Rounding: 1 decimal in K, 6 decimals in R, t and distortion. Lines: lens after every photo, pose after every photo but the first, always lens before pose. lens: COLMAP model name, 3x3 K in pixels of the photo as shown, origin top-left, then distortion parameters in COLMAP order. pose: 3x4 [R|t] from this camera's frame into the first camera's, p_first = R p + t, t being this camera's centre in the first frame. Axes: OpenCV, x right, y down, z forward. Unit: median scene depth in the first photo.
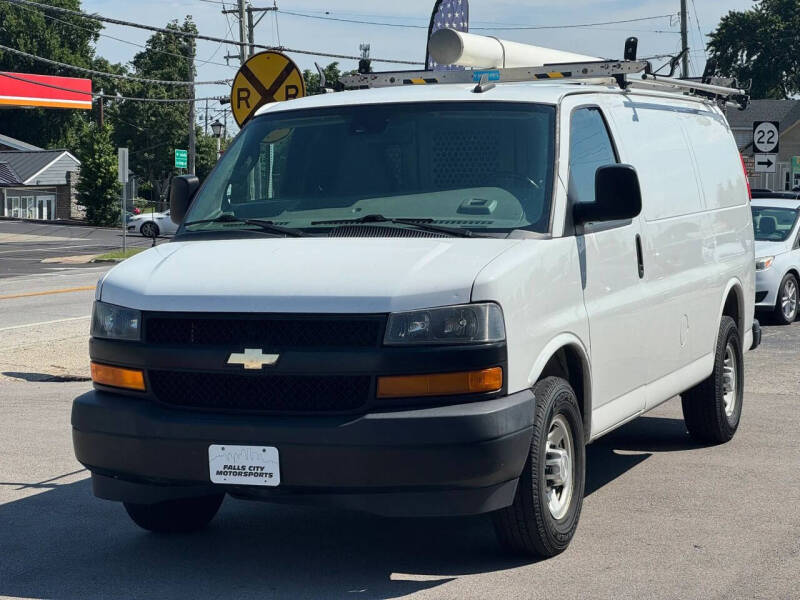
lens RADIAL K [[1768.4, 0, 399.8], [0, 1768.4, 285.5], [0, 0, 1]] dist [-0.038737, 4.807581]
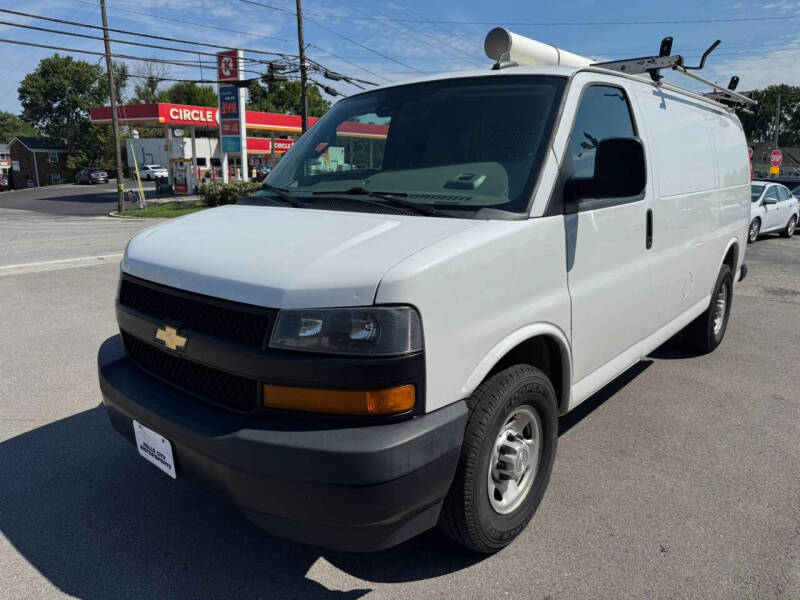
lens RADIAL K [[570.9, 0, 400.2], [0, 570.9, 303.1], [0, 0, 1]] dist [-0.001237, -0.002088]
pose [[0.947791, 0.088875, -0.306259, 0.101320], [-0.035567, 0.983848, 0.175437, -0.028180], [0.316904, -0.155385, 0.935643, 0.608681]]
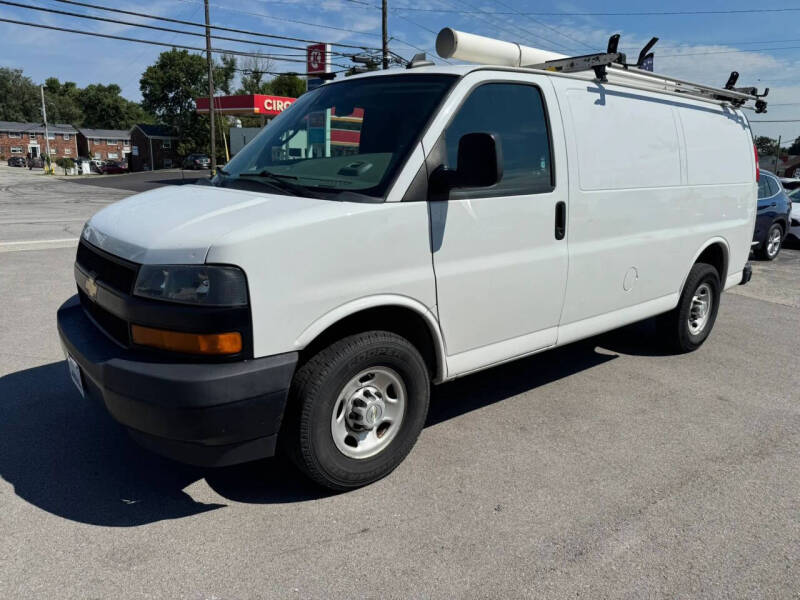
lens RADIAL K [[565.3, 0, 392.6], [0, 565.3, 303.7], [0, 0, 1]] dist [0.029580, -0.040690]
pose [[0.878418, 0.153000, -0.452739, 0.216147], [-0.067979, 0.977735, 0.198526, -0.029689], [0.473033, -0.143612, 0.869261, 0.614957]]
